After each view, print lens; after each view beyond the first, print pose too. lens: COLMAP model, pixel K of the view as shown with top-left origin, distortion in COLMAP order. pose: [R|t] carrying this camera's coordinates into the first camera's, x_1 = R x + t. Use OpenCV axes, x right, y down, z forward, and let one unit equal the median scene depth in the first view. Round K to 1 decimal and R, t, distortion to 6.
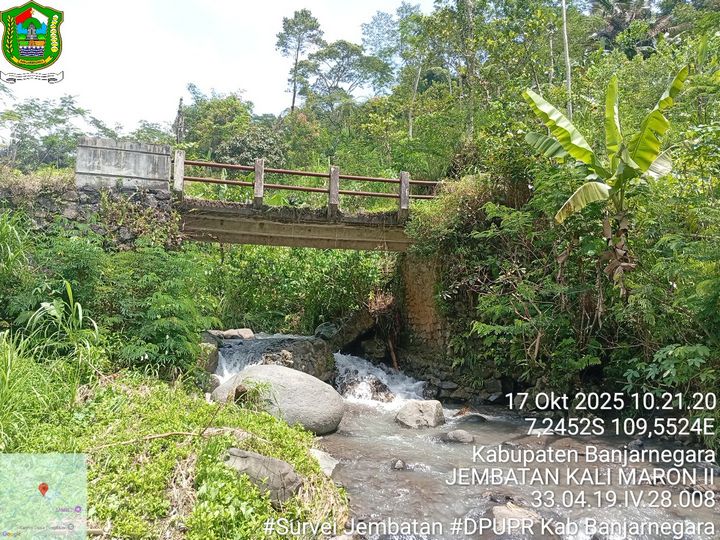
lens RADIAL K [[549.4, 0, 356.8], [0, 549.4, 271.2], [0, 0, 1]] dist [0.110842, -0.235324]
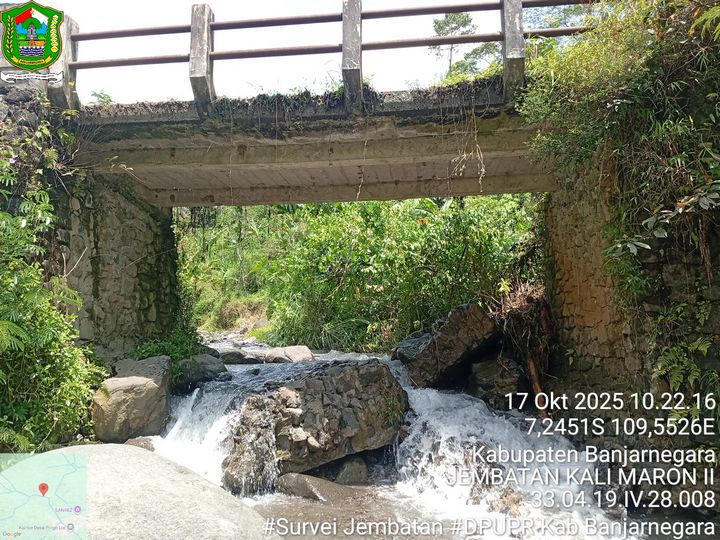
lens RADIAL K [[549.4, 0, 356.8], [0, 549.4, 271.2], [0, 0, 1]] dist [0.110842, -0.235324]
pose [[0.946990, -0.073891, -0.312649, 0.086105], [0.064199, 0.997086, -0.041197, 0.058552], [0.314783, 0.018941, 0.948975, 0.503639]]
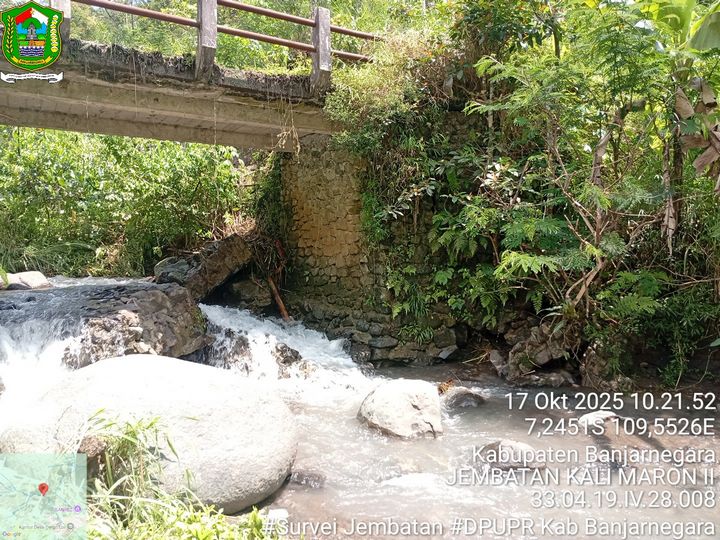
lens RADIAL K [[549.4, 0, 356.8], [0, 549.4, 271.2], [0, 0, 1]] dist [0.110842, -0.235324]
pose [[0.933131, -0.046066, 0.356573, -0.101982], [-0.001847, 0.991131, 0.132879, 0.023895], [-0.359532, -0.124652, 0.924769, 0.354897]]
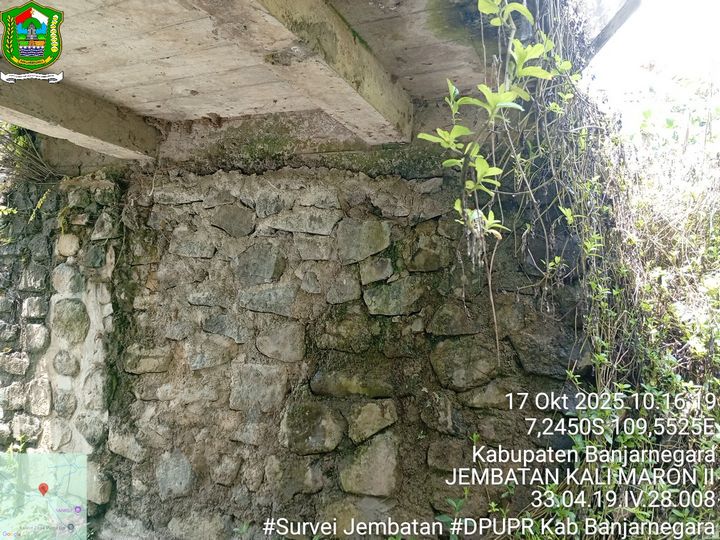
lens RADIAL K [[549.4, 0, 356.8], [0, 549.4, 271.2], [0, 0, 1]] dist [0.110842, -0.235324]
pose [[-0.579456, -0.117591, -0.806476, -0.175633], [0.029812, 0.985816, -0.165161, 0.024393], [0.814458, -0.119746, -0.567732, 1.202954]]
